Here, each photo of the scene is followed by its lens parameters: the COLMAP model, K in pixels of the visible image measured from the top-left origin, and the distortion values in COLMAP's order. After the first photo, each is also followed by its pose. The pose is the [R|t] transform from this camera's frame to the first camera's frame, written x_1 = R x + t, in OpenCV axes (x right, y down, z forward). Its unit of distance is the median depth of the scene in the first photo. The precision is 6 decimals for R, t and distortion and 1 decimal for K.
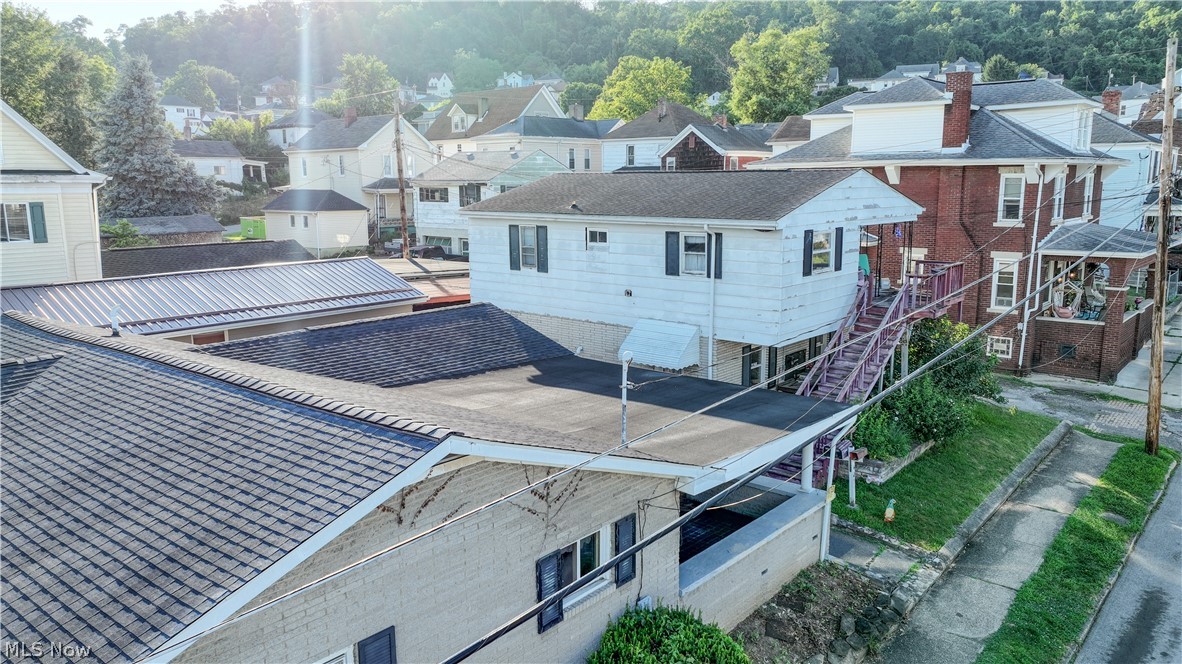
lens RADIAL K [[853.0, 0, 591.0], [0, 853.0, 332.0], [0, 0, 1]] dist [0.004957, 0.004346]
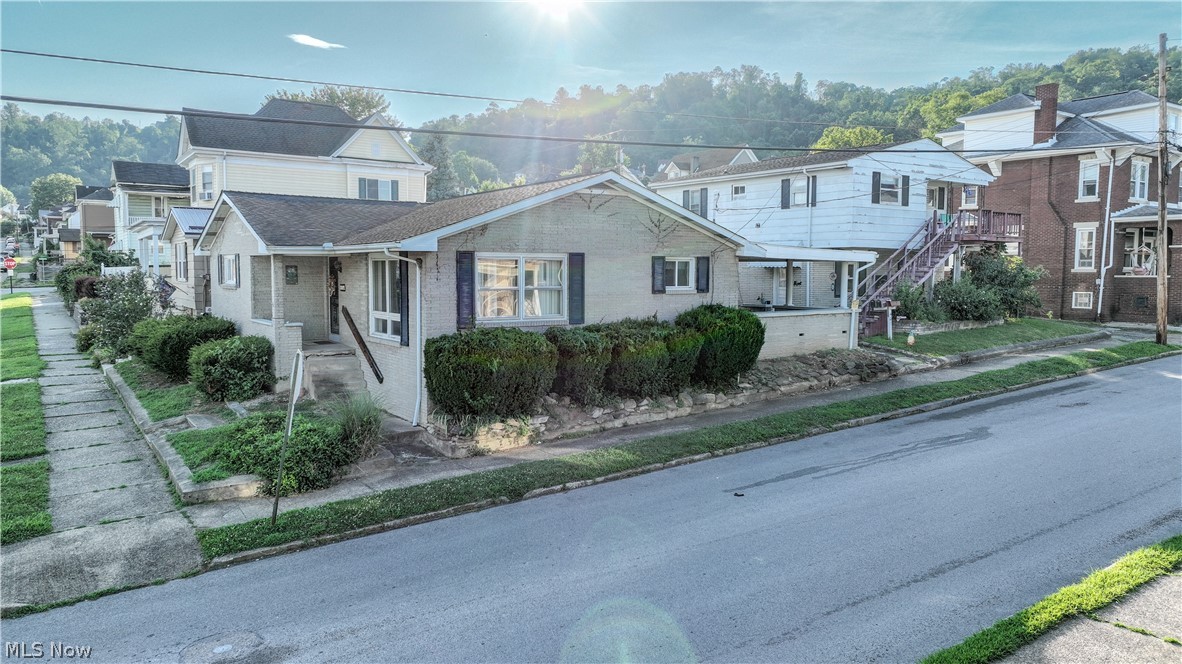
lens RADIAL K [[834.8, 0, 591.0], [0, 834.8, 332.0], [0, 0, 1]] dist [0.000869, 0.006891]
pose [[0.965410, 0.031999, -0.258764, 0.110255], [-0.057766, 0.994027, -0.092592, 0.218806], [0.254256, 0.104337, 0.961493, -0.335615]]
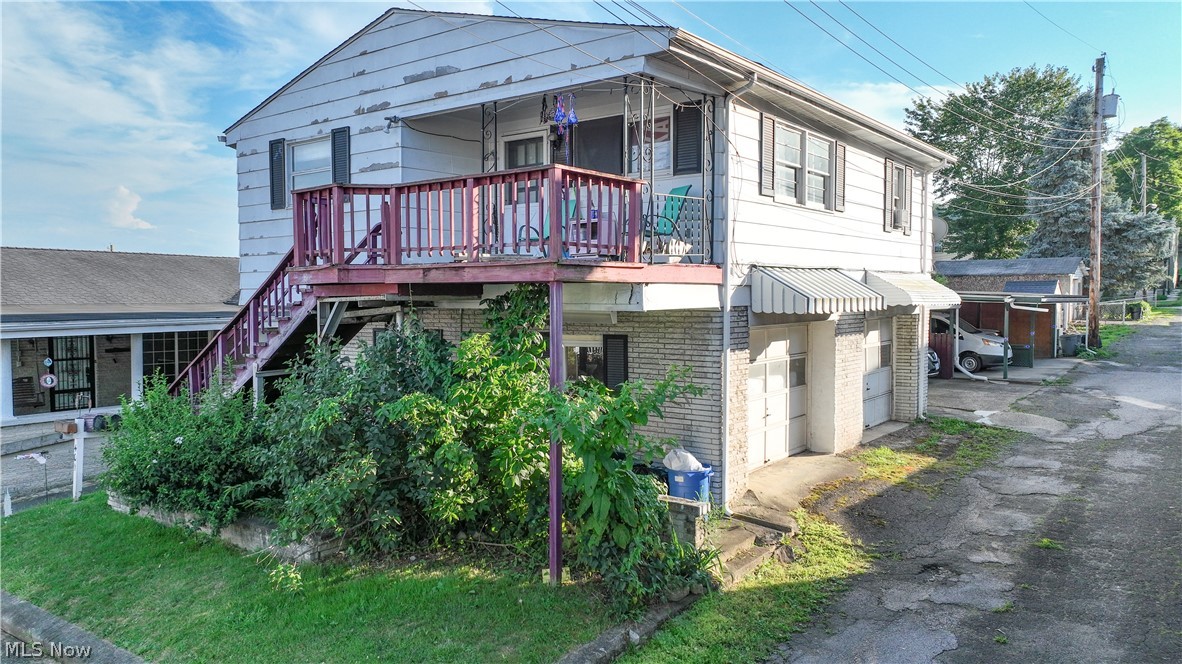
lens RADIAL K [[848.9, 0, 591.0], [0, 848.9, 332.0], [0, 0, 1]] dist [0.004596, 0.004835]
pose [[0.035702, 0.050377, -0.998092, 0.643924], [-0.175458, 0.983531, 0.043366, -0.029490], [0.983839, 0.173575, 0.043953, 0.849461]]
